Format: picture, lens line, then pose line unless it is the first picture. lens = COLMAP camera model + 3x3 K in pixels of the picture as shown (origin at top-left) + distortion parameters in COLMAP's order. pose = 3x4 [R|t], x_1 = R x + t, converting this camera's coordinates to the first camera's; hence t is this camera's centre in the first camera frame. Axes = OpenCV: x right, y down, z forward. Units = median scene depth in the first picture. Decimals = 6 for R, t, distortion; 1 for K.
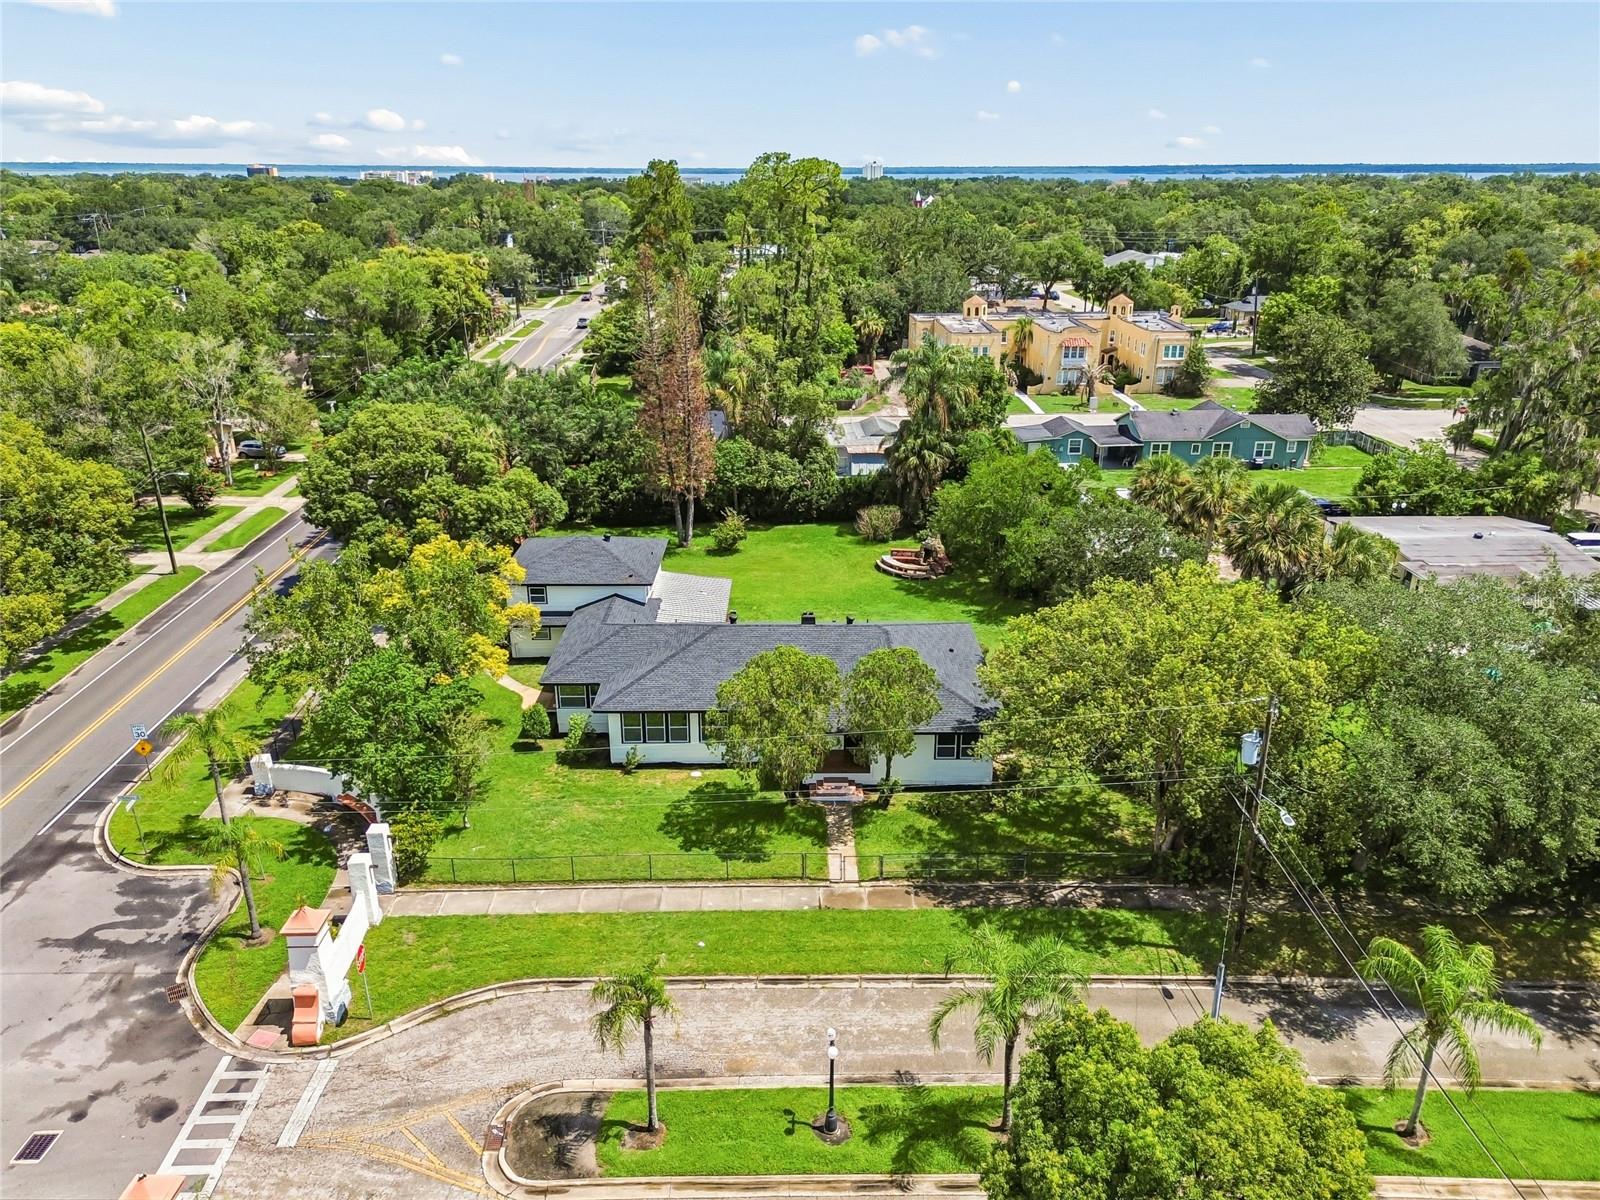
lens RADIAL K [[1151.6, 0, 795.2], [0, 1151.6, 599.6], [0, 0, 1]] dist [0.065817, -0.060804]
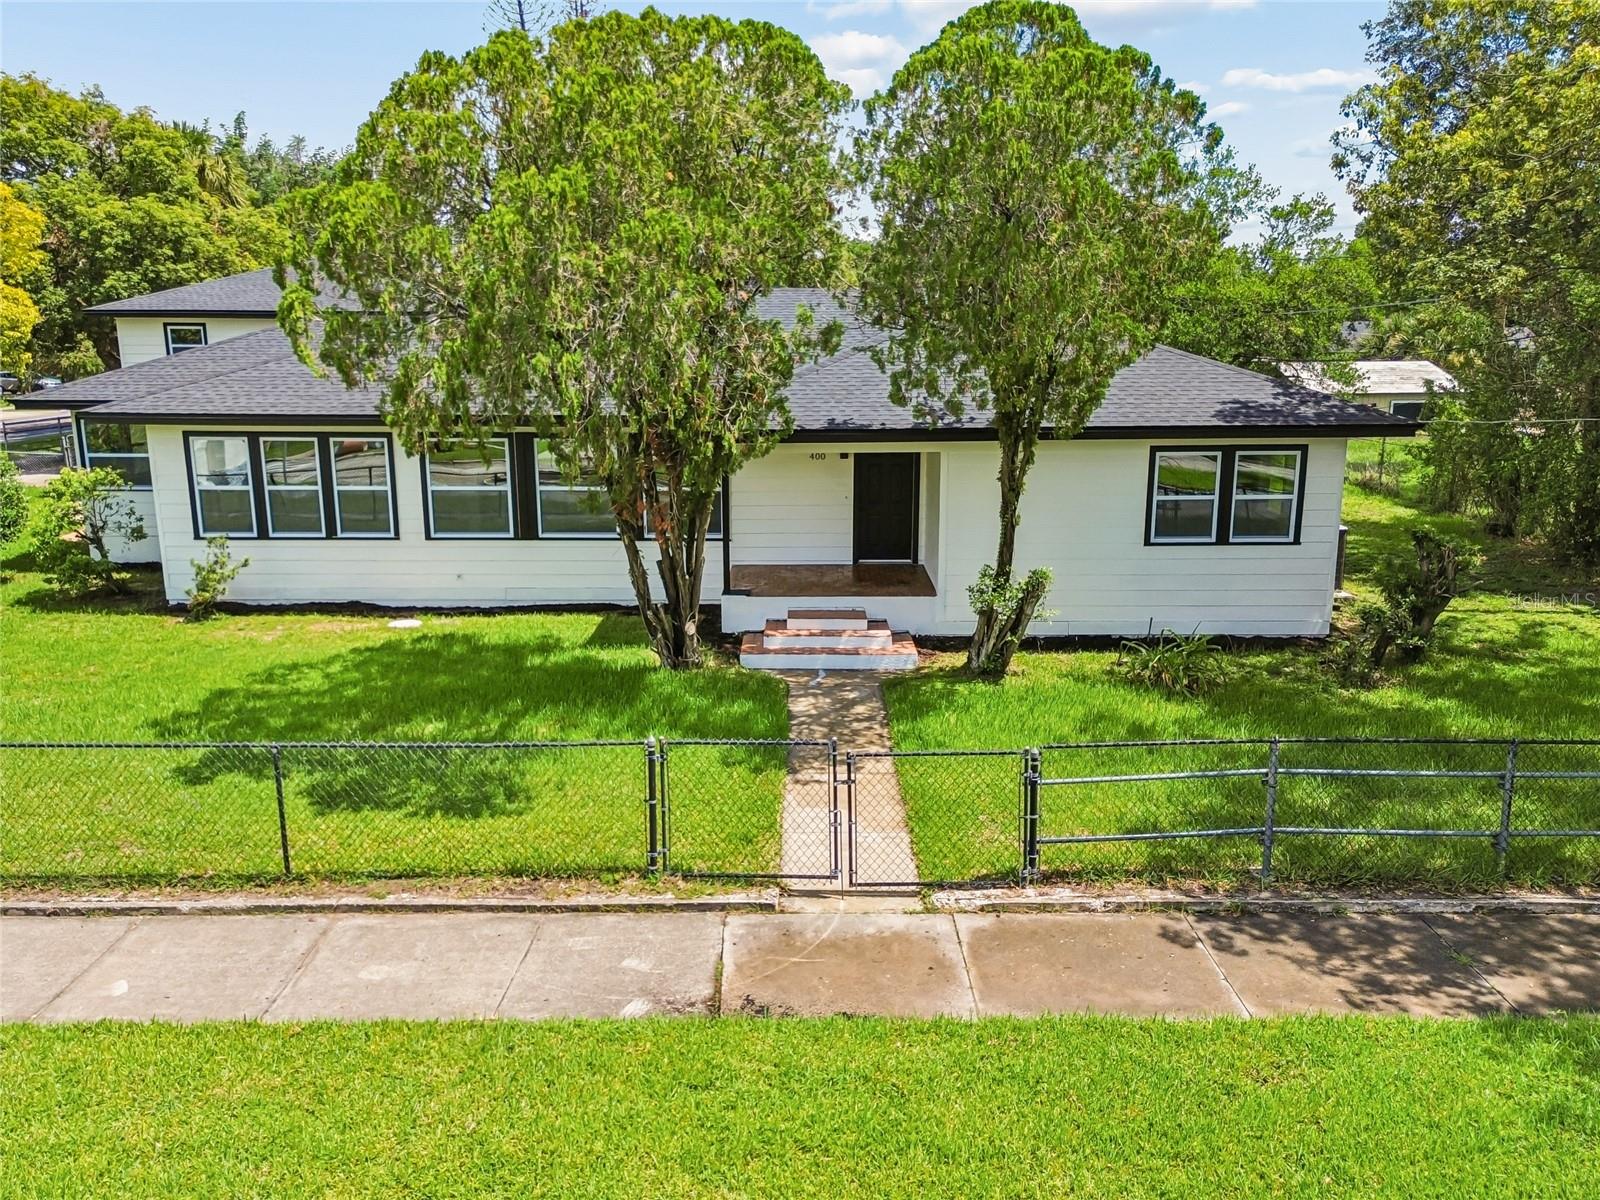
lens RADIAL K [[1151.6, 0, 795.2], [0, 1151.6, 599.6], [0, 0, 1]] dist [0.065817, -0.060804]
pose [[0.999910, 0.001642, -0.013346, 0.023769], [-0.003343, 0.991706, -0.128481, 0.148086], [0.013024, 0.128514, 0.991622, 0.532246]]
